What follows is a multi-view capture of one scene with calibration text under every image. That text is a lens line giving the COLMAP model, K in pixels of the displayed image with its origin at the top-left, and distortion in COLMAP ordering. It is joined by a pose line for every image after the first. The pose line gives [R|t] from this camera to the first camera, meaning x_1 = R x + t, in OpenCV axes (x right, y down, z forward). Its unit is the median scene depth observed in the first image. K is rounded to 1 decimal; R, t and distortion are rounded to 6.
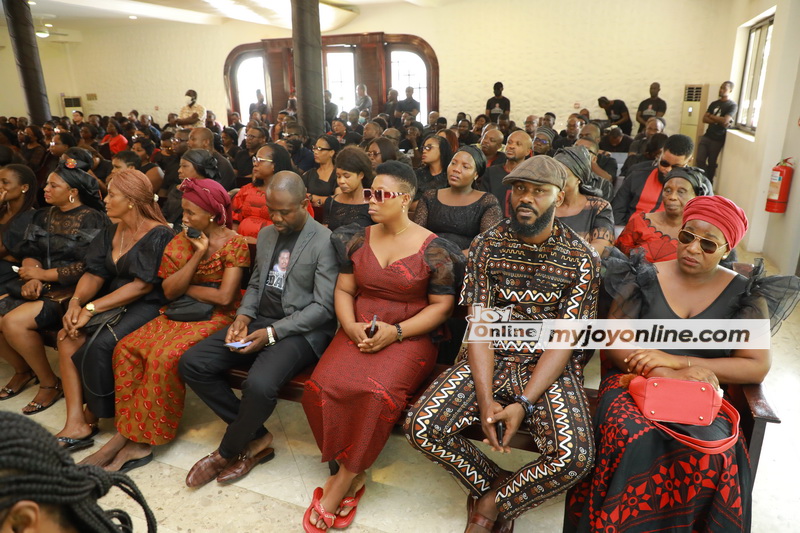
lens RADIAL K [[564.1, 0, 392.0], [0, 564.1, 267.4], [0, 0, 1]] dist [-0.026592, 0.007033]
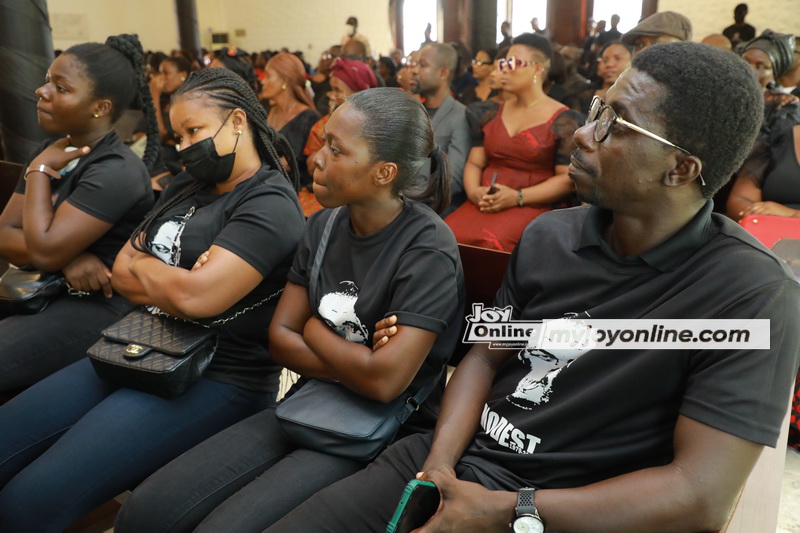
lens RADIAL K [[802.4, 0, 406.3], [0, 802.4, 265.0], [0, 0, 1]] dist [0.055263, 0.000000]
pose [[0.964588, 0.072306, -0.253655, 0.185166], [-0.084922, 0.995619, -0.039131, 0.302116], [0.249714, 0.059286, 0.966503, -0.439722]]
